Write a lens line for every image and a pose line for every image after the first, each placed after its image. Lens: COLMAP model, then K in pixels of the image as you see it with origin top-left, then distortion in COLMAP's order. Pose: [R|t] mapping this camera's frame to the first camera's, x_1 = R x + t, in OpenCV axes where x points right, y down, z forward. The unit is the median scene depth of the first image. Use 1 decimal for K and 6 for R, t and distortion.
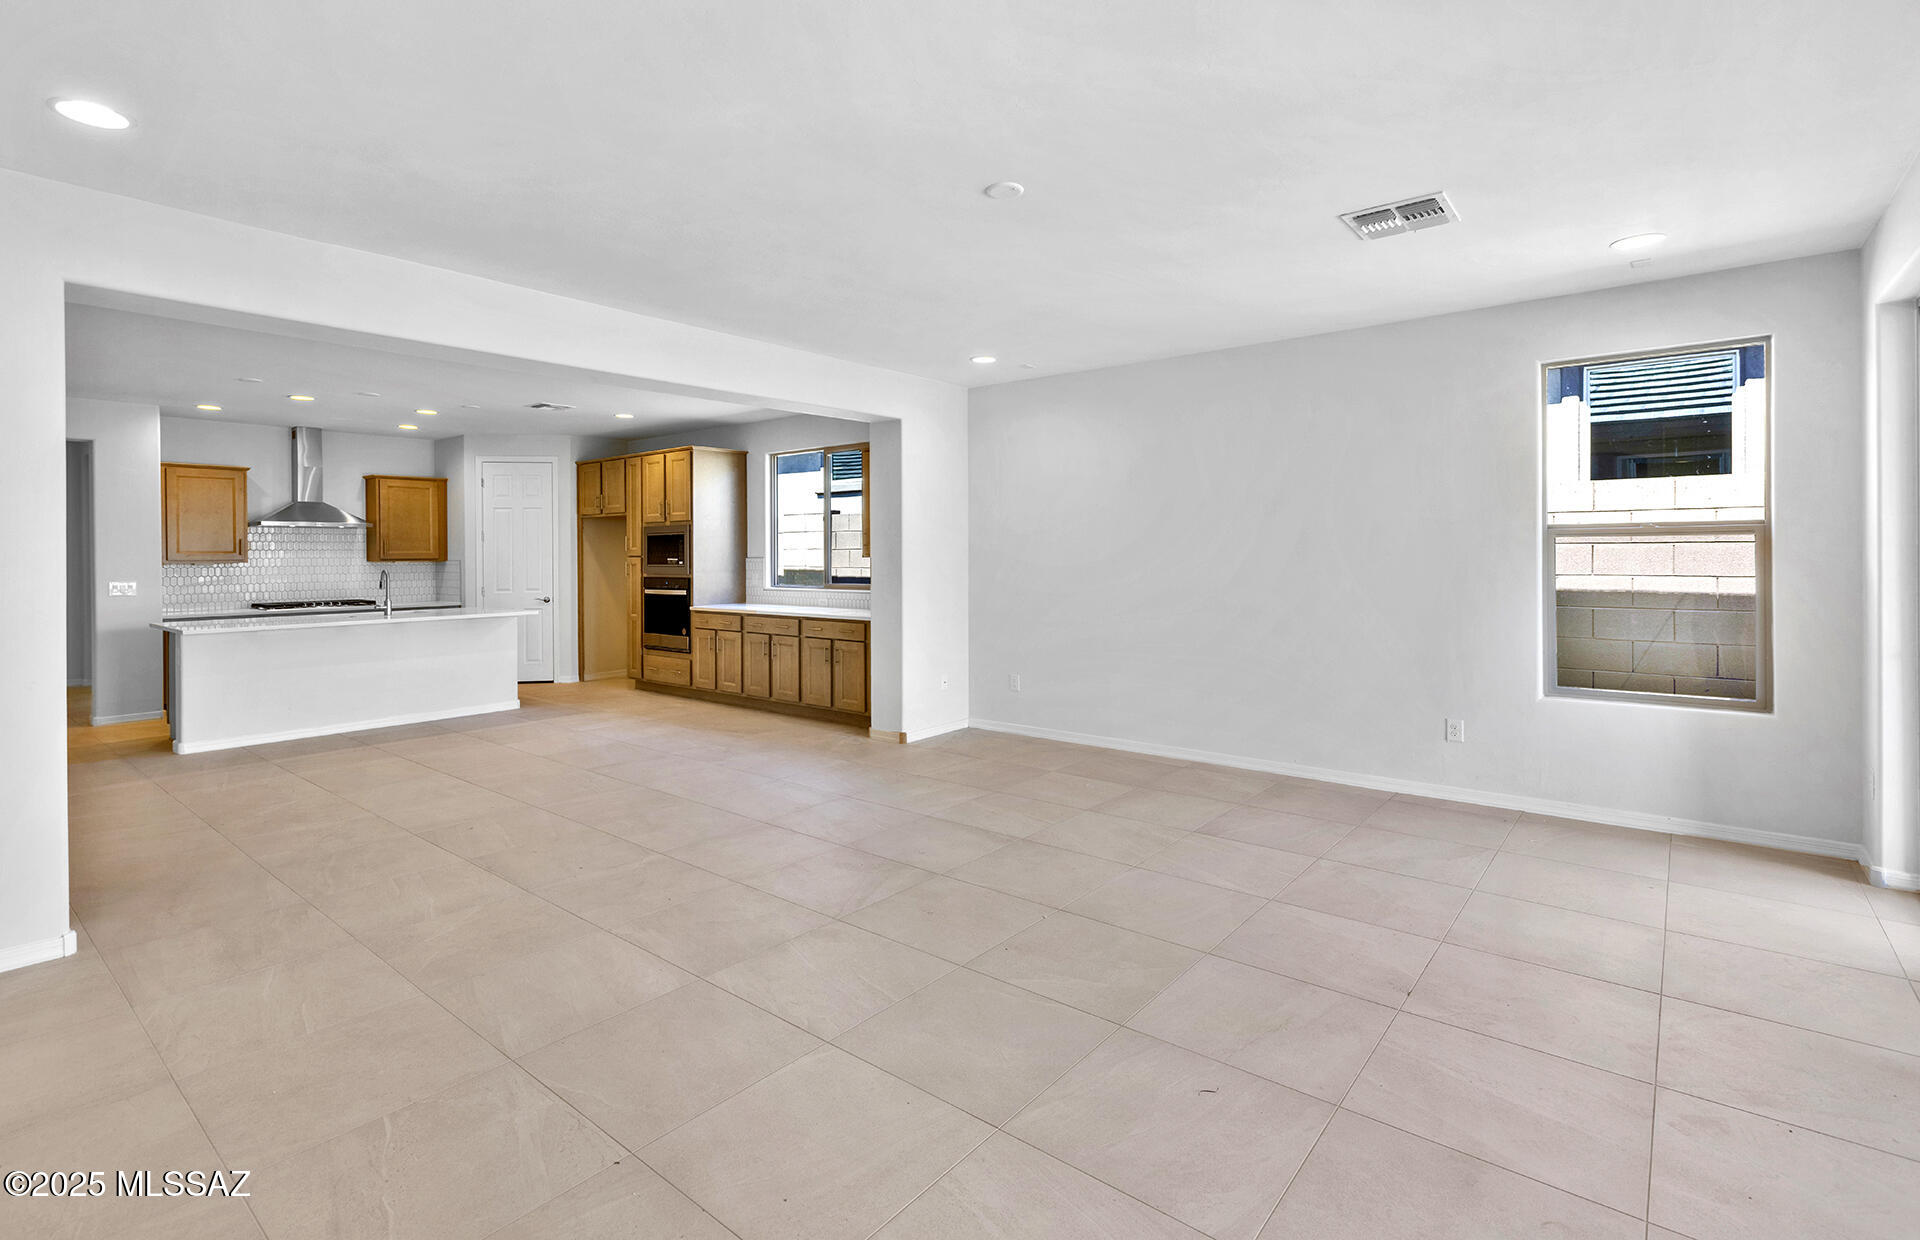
lens RADIAL K [[888.6, 0, 962.0], [0, 888.6, 553.1], [0, 0, 1]] dist [0.003119, -0.000832]
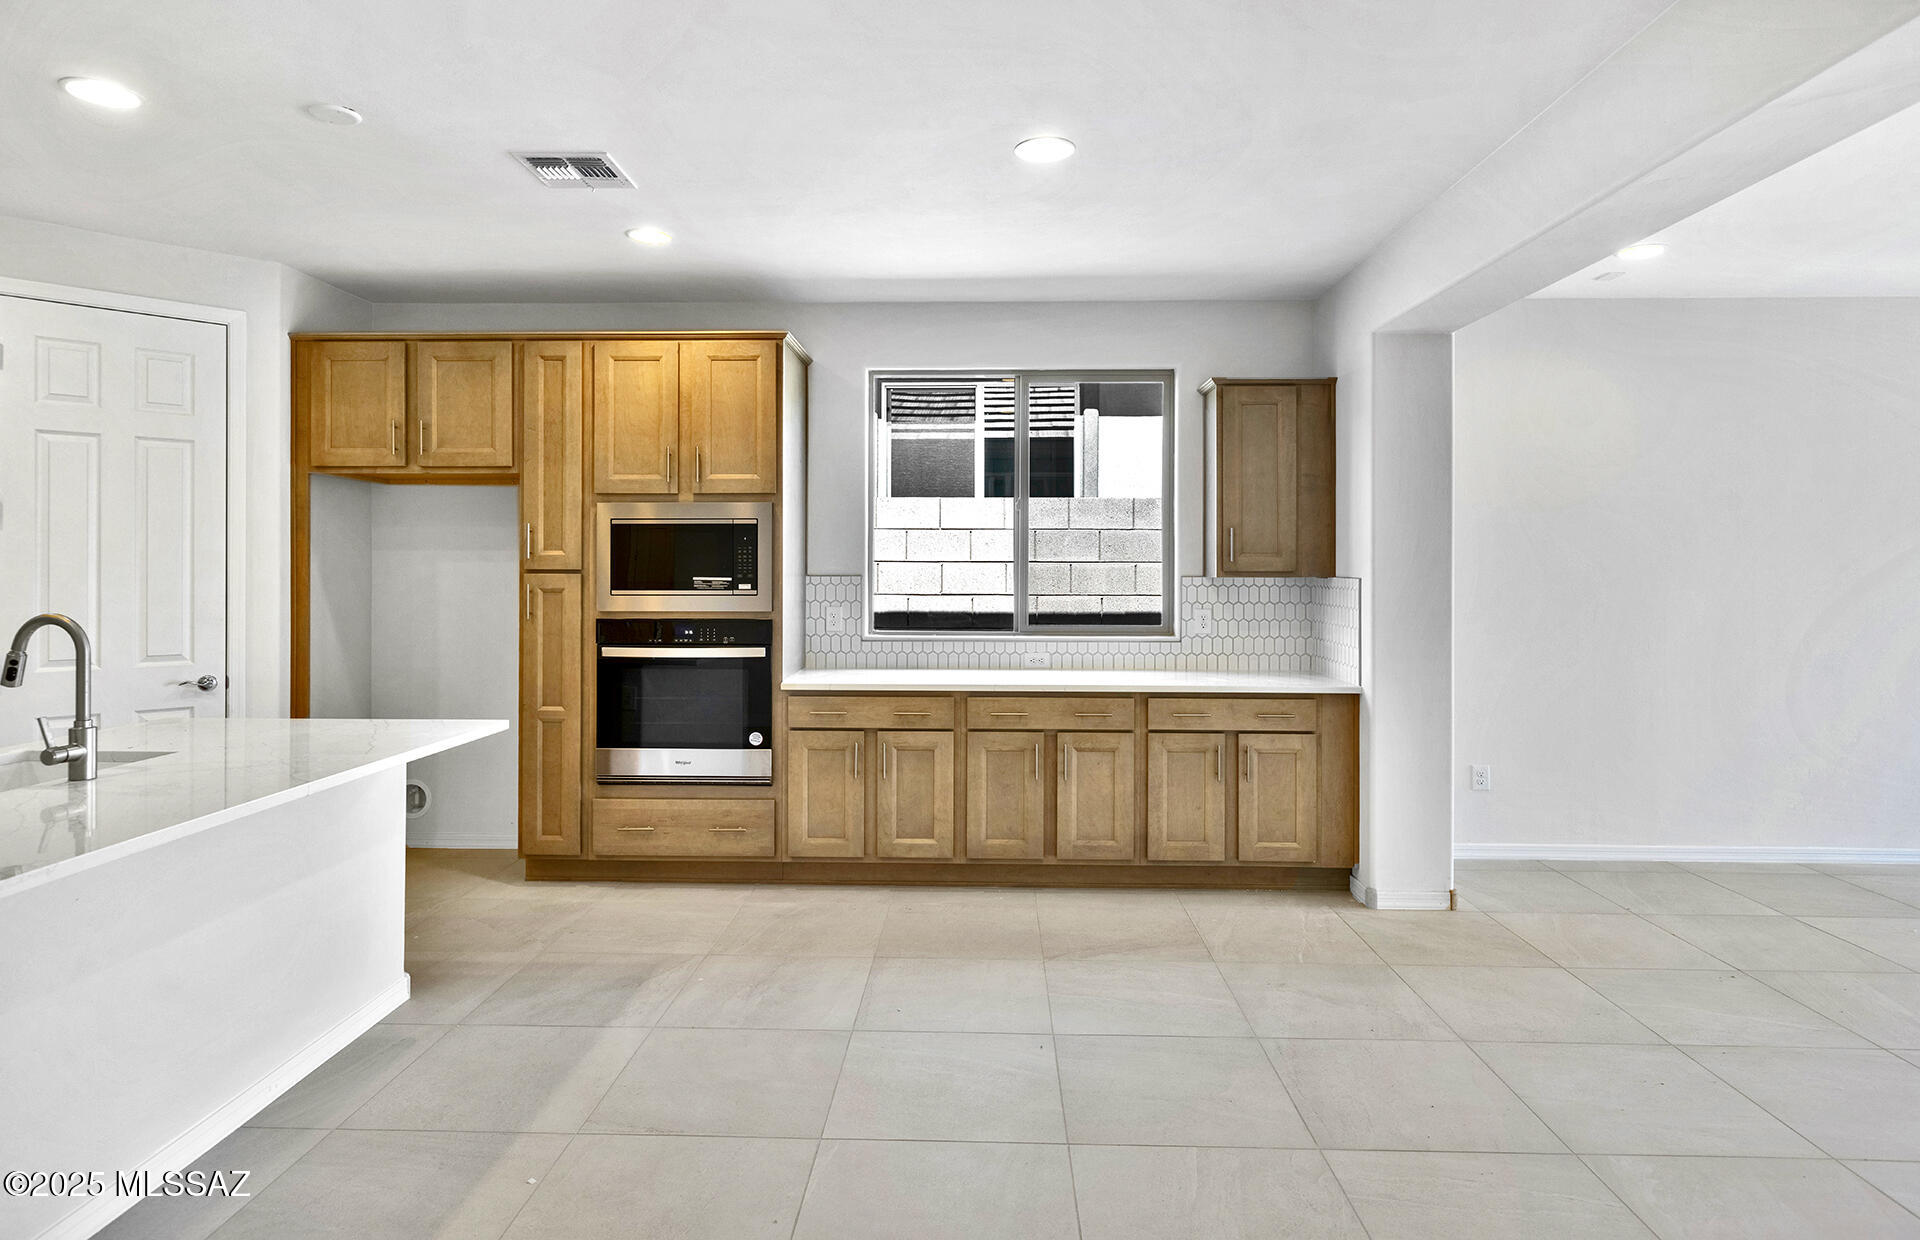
lens RADIAL K [[1106.7, 0, 941.2], [0, 1106.7, 565.4], [0, 0, 1]] dist [0.008054, 0.000961]
pose [[0.794027, 0.009205, 0.607813, -0.564207], [-0.008628, 0.999955, -0.003873, 0.001445], [-0.607822, -0.002169, 0.794071, 0.479456]]
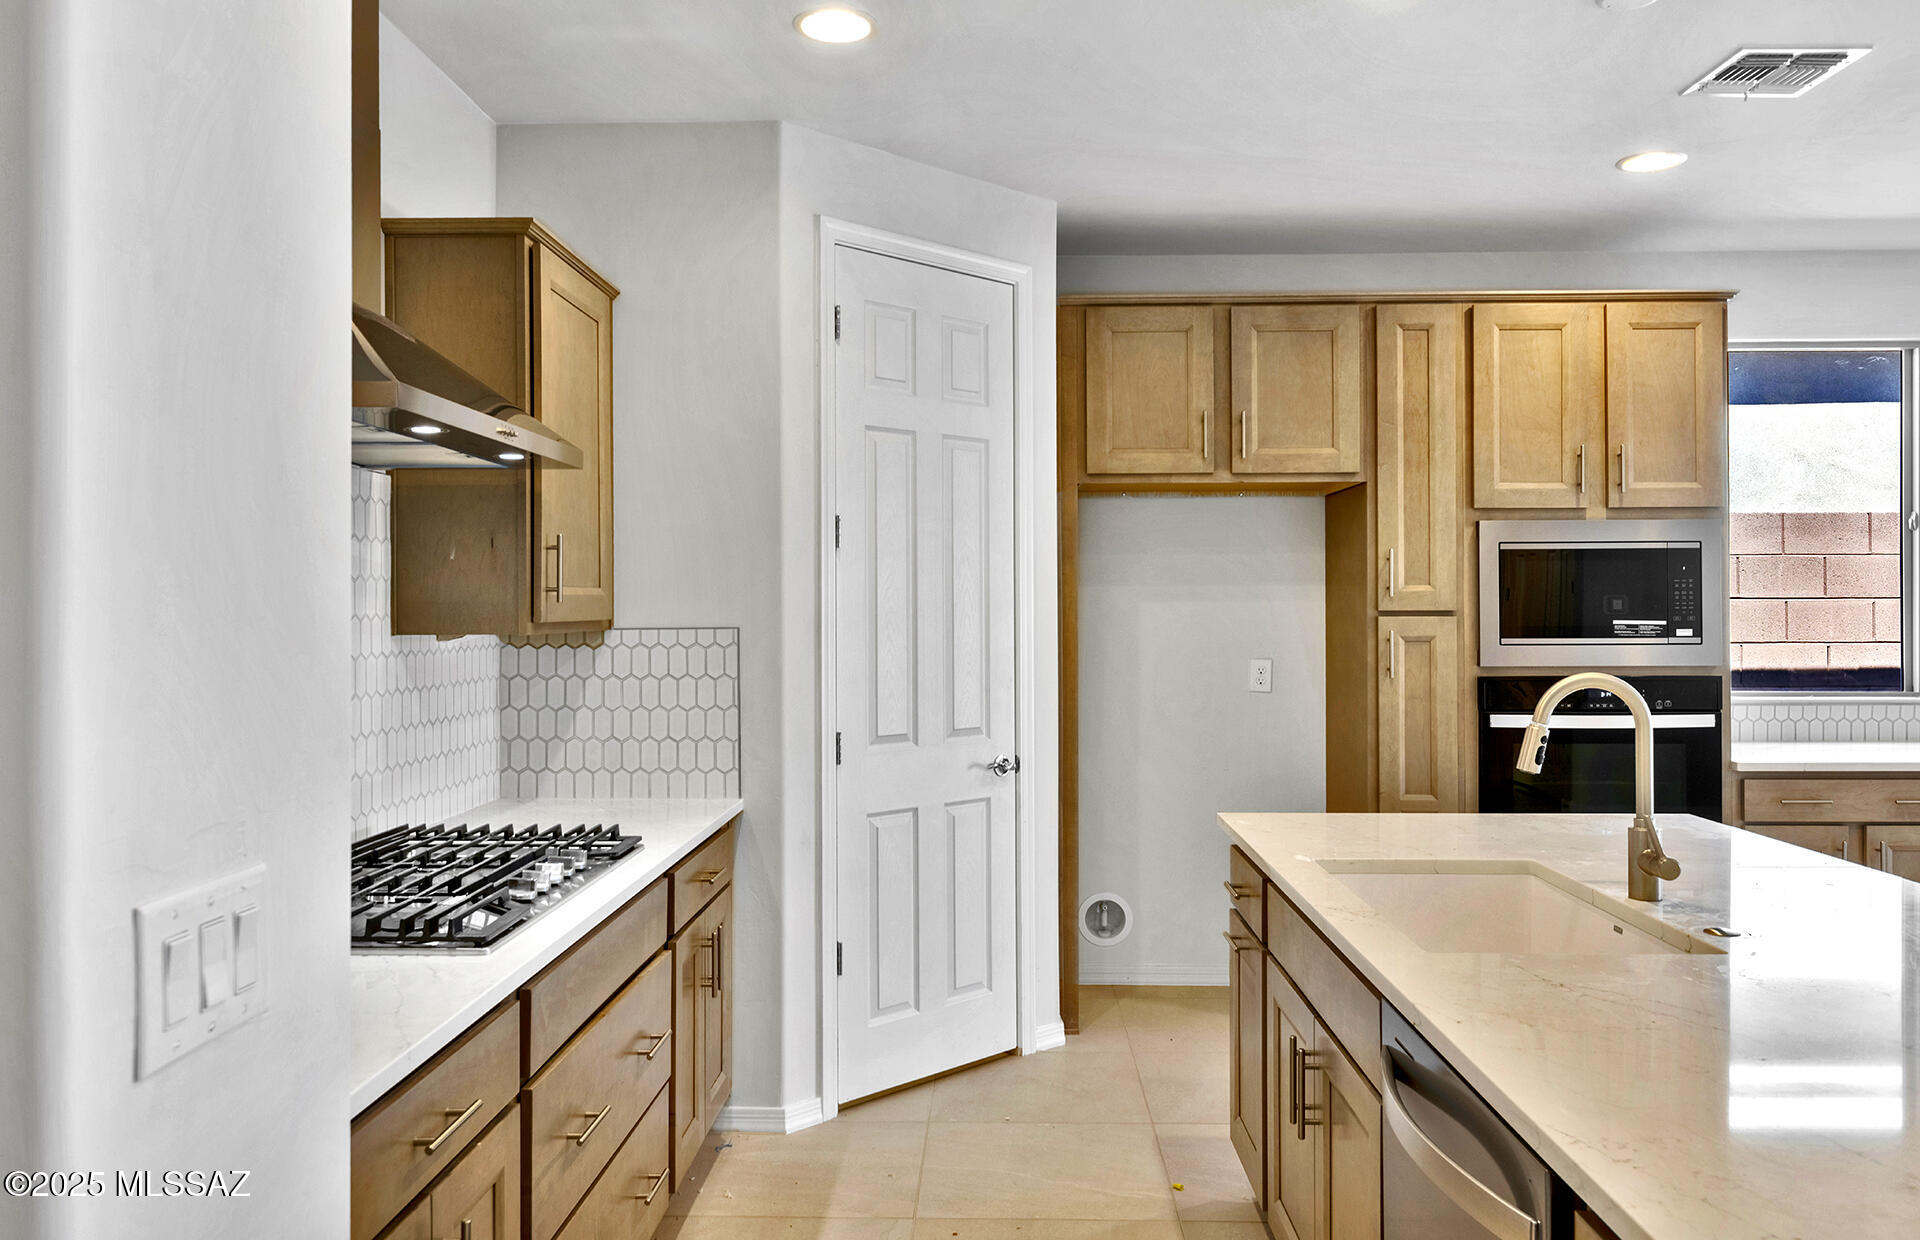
lens RADIAL K [[1447.0, 0, 957.3], [0, 1447.0, 600.0], [0, 0, 1]] dist [0.005076, -0.005772]
pose [[0.790150, 0.008195, 0.612859, -0.846517], [-0.003509, 0.999955, -0.008846, 0.004340], [-0.612904, 0.004839, 0.790143, 0.716000]]
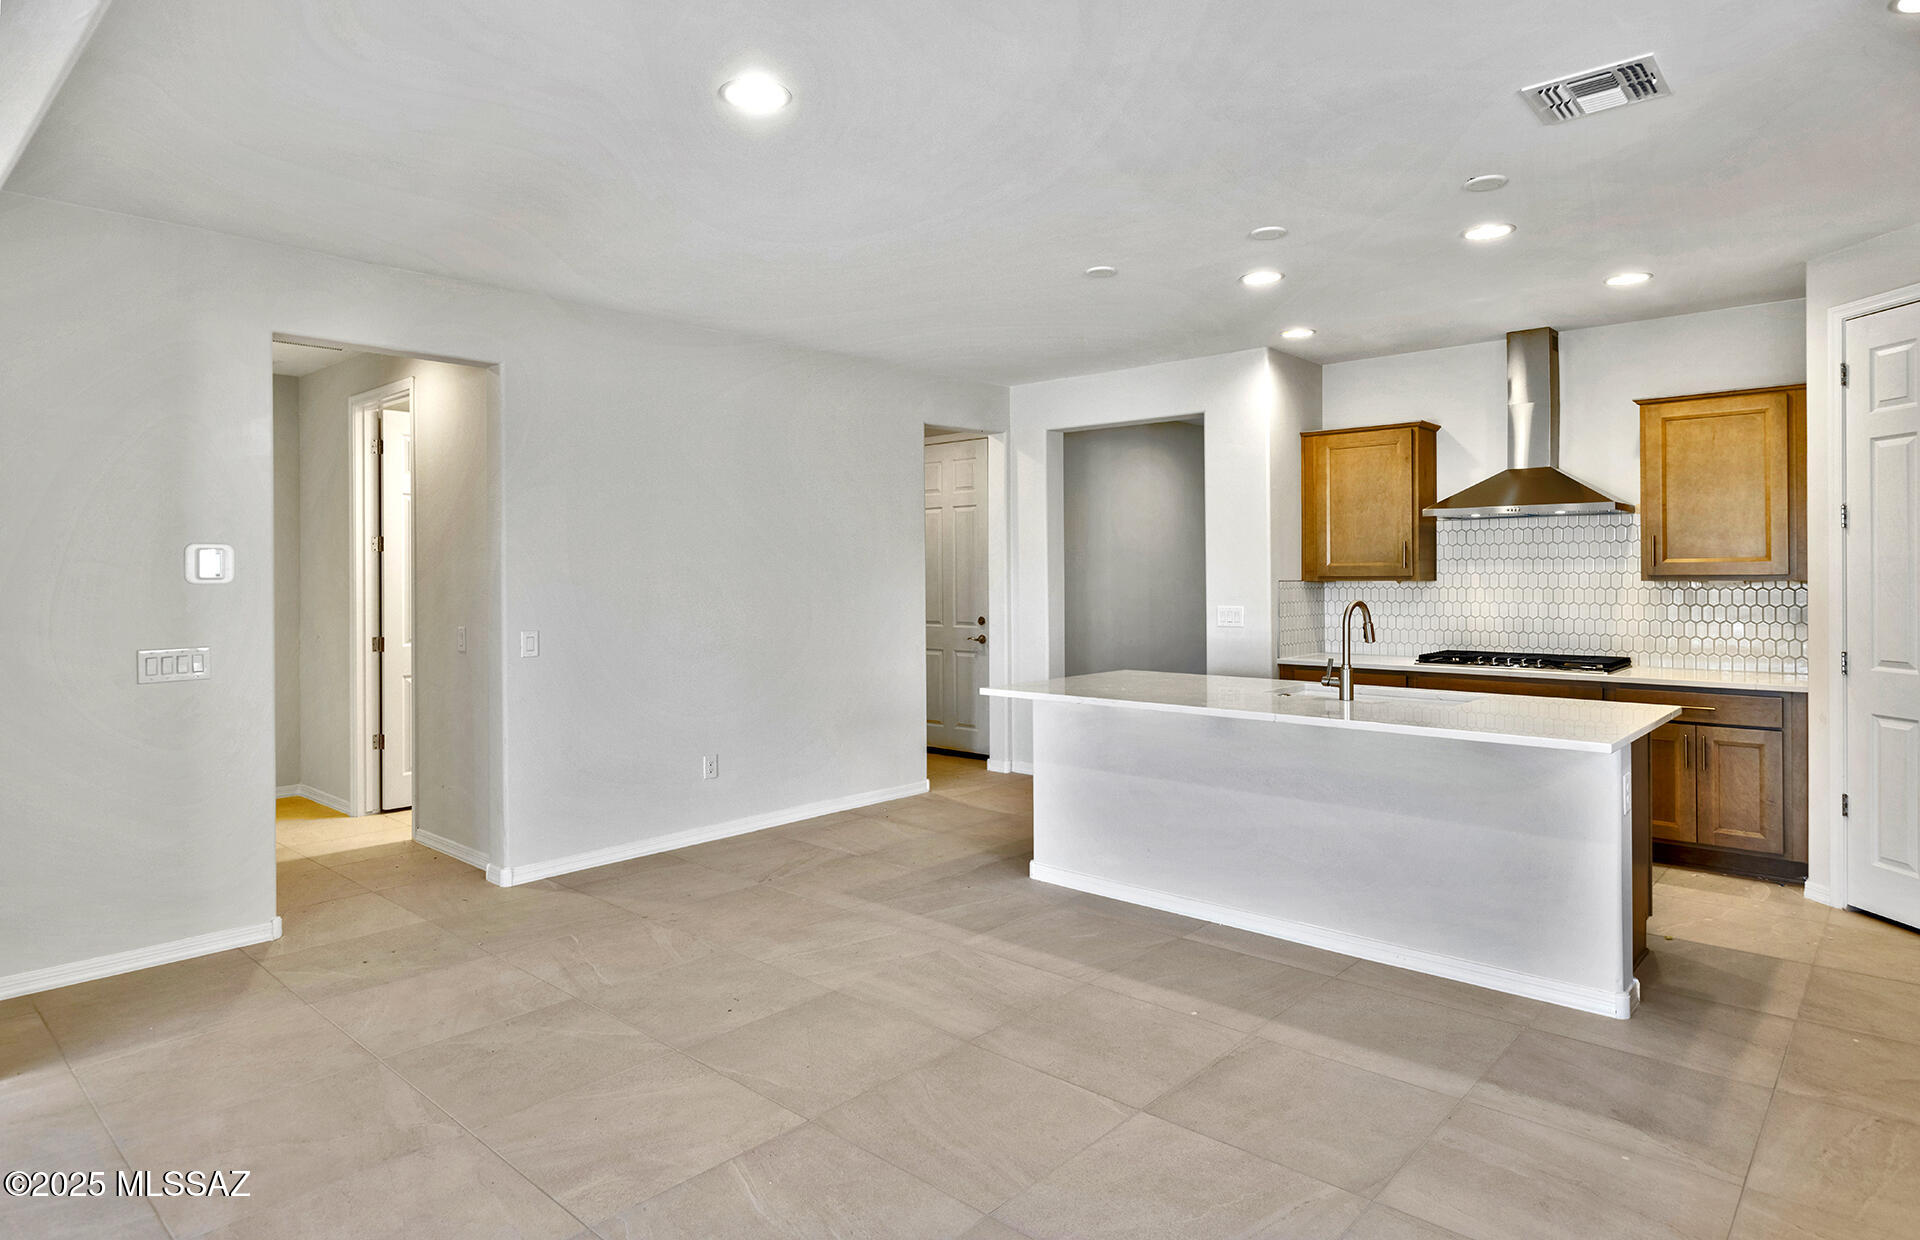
lens RADIAL K [[1068.8, 0, 966.5], [0, 1068.8, 569.9], [0, 0, 1]] dist [-0.000011, 0.000524]
pose [[-0.052491, 0.002789, -0.998617, -0.071631], [0.006922, 0.999973, 0.002429, -0.000223], [0.998597, -0.006785, -0.052509, 0.718092]]
